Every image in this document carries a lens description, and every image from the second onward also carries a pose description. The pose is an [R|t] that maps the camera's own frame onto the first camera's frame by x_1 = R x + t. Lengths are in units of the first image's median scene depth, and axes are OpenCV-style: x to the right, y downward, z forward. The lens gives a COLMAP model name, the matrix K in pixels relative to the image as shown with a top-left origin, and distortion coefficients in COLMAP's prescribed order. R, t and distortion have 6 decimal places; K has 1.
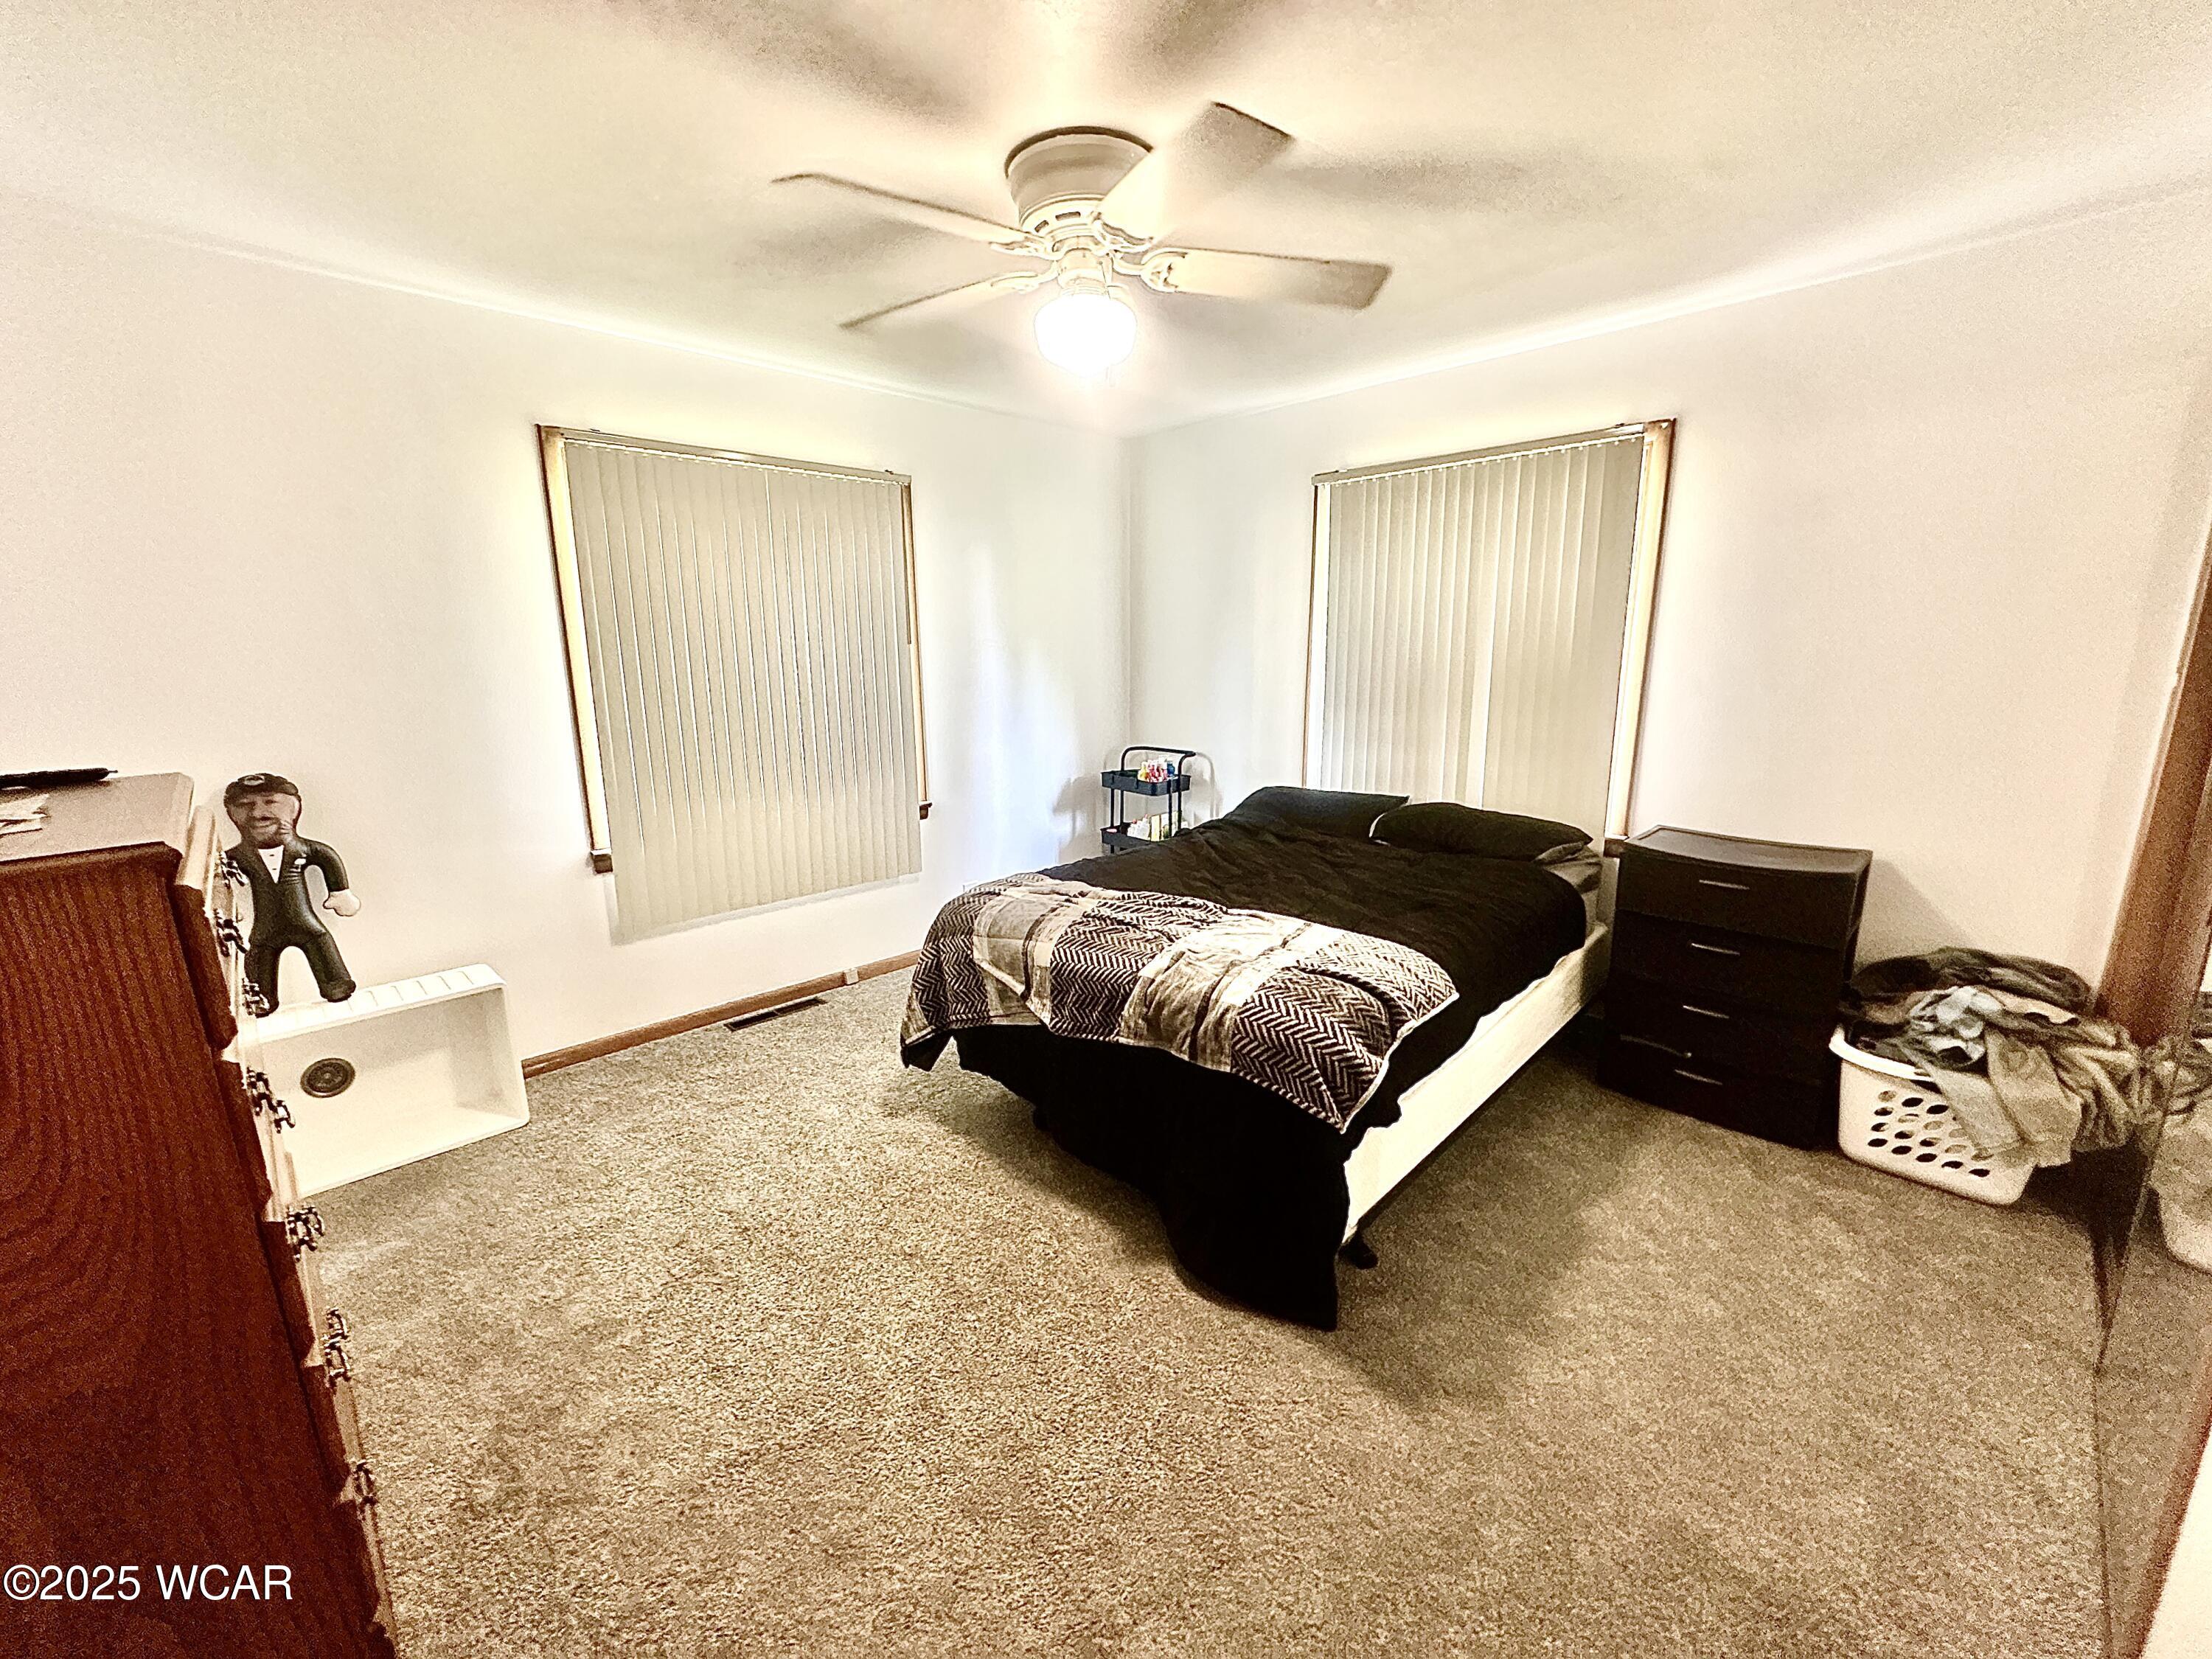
lens RADIAL K [[884.3, 0, 1106.0], [0, 884.3, 829.5], [0, 0, 1]] dist [-0.001638, 0.000145]
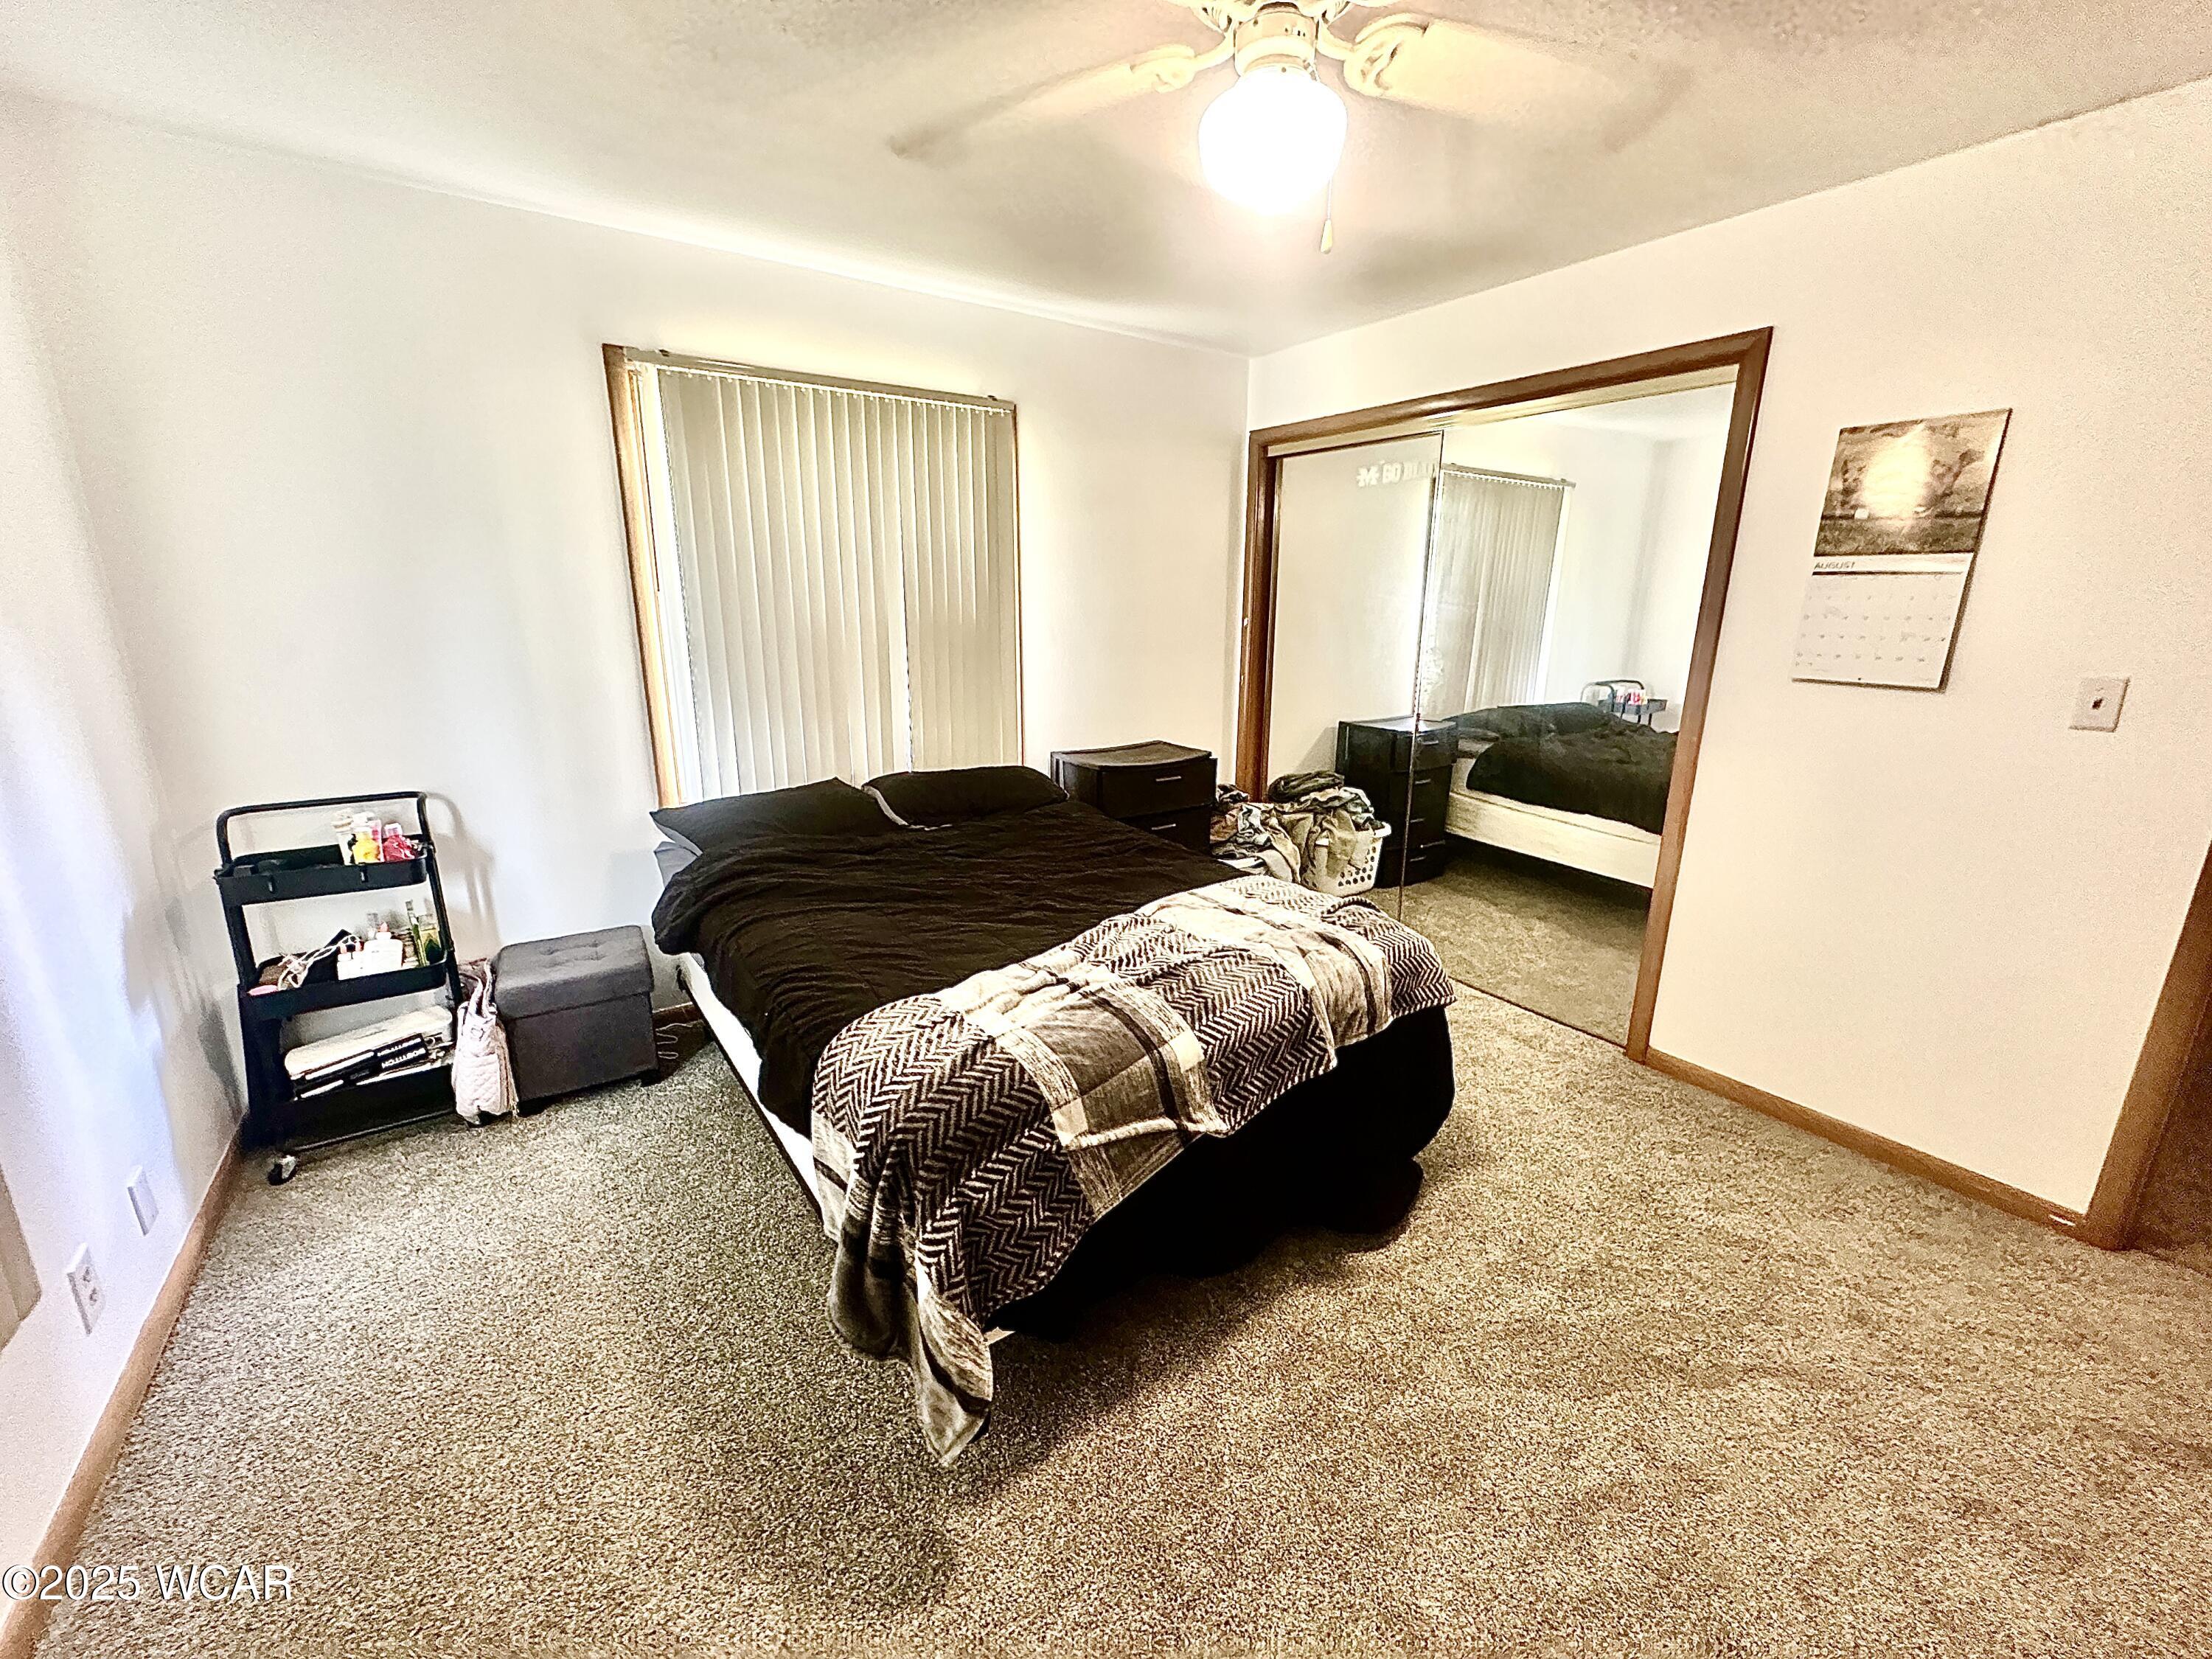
lens RADIAL K [[884.3, 0, 1106.0], [0, 884.3, 829.5], [0, 0, 1]] dist [-0.001638, 0.000145]
pose [[0.162757, -0.242044, 0.956517, -0.643516], [0.198804, 0.957605, 0.208492, -0.166060], [-0.966430, 0.156226, 0.203976, 0.821938]]
